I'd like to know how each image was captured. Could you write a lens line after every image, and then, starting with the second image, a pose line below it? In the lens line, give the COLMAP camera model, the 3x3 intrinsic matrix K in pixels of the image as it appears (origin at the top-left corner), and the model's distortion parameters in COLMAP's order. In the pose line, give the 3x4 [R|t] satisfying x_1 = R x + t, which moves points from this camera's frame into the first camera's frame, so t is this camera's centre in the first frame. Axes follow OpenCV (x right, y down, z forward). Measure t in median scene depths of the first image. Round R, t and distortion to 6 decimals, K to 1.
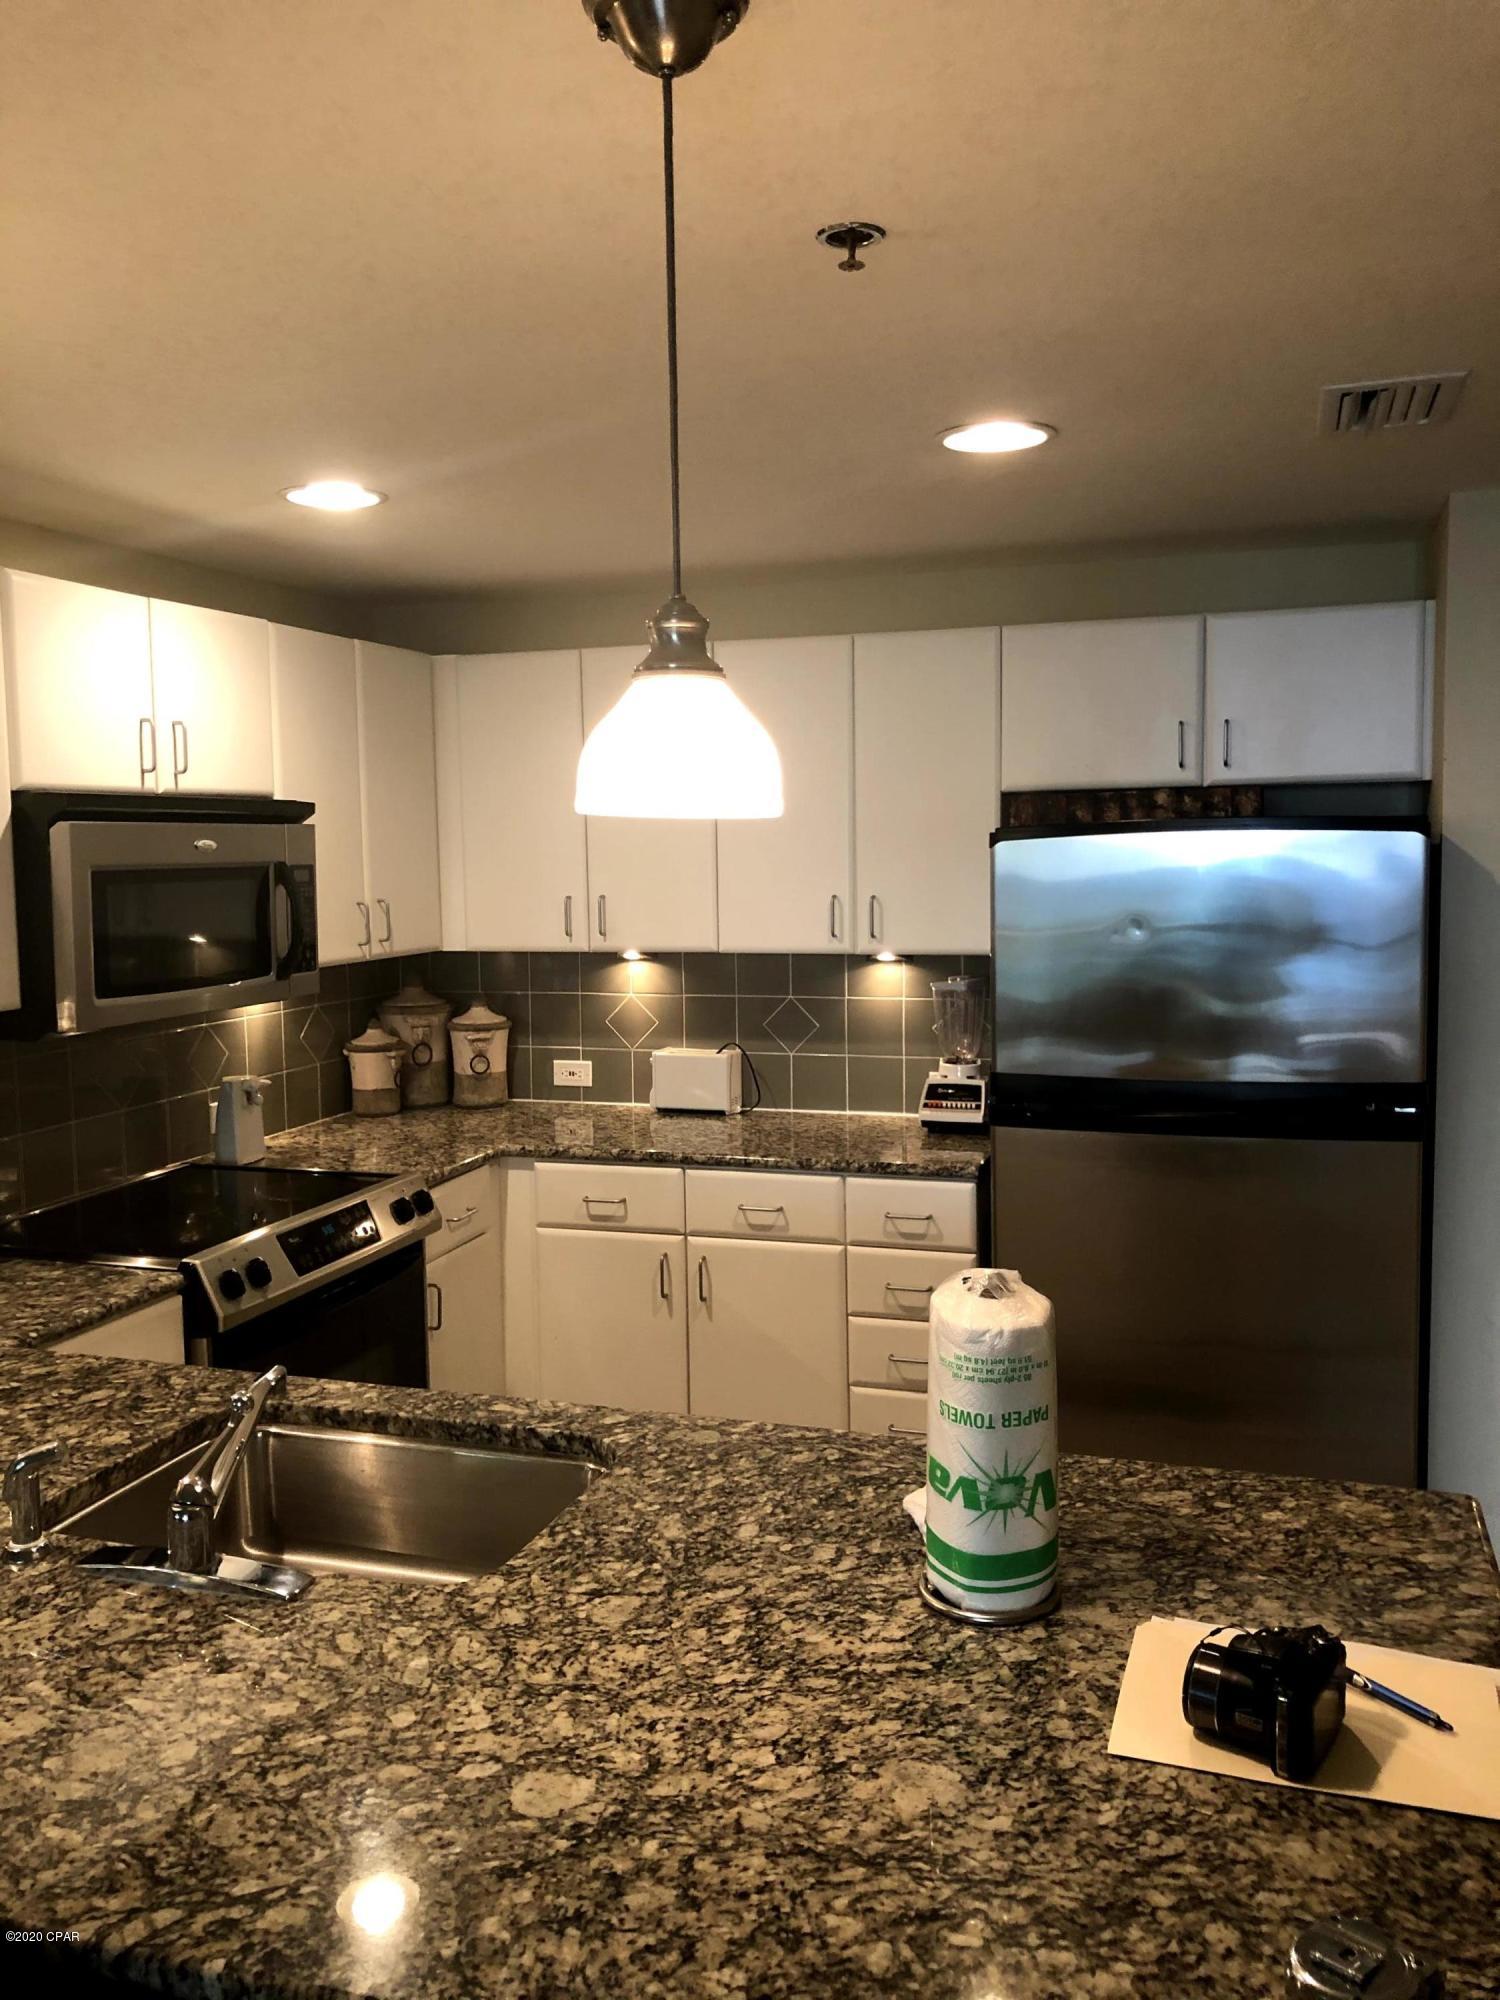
lens RADIAL K [[1616.7, 0, 750.0], [0, 1616.7, 1000.0], [0, 0, 1]] dist [0.149146, -0.416979]
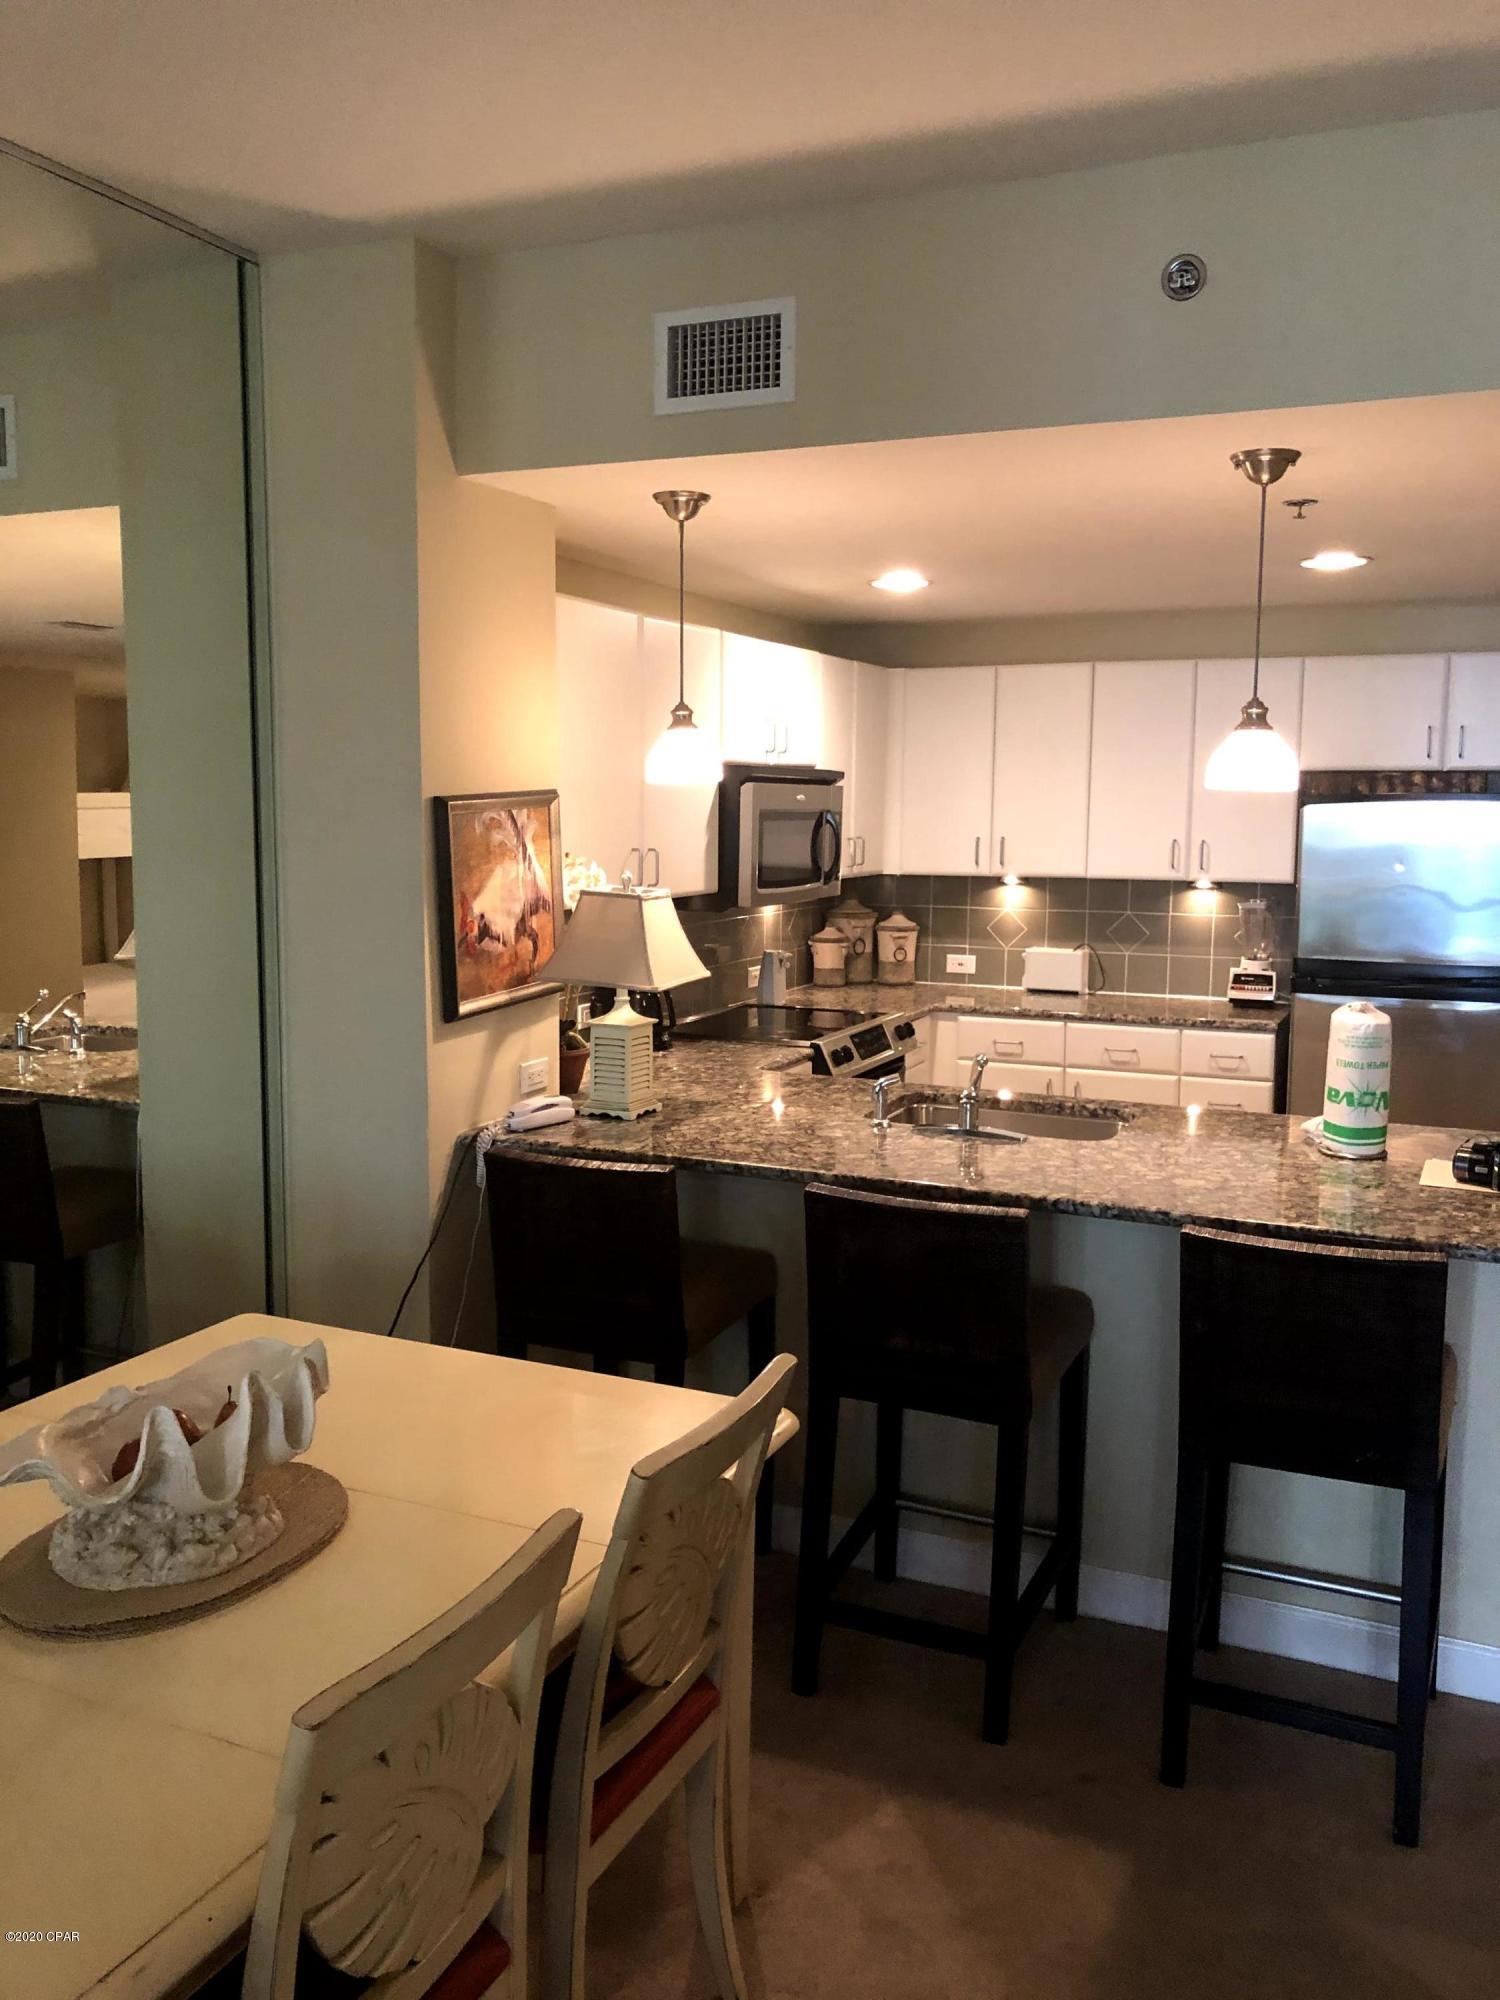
lens RADIAL K [[1616.7, 0, 750.0], [0, 1616.7, 1000.0], [0, 0, 1]] dist [0.149146, -0.416979]
pose [[0.994377, 0.035840, -0.099648, -0.174083], [-0.033289, 0.999077, 0.027153, 0.051111], [0.100530, -0.023684, 0.994652, -0.488912]]
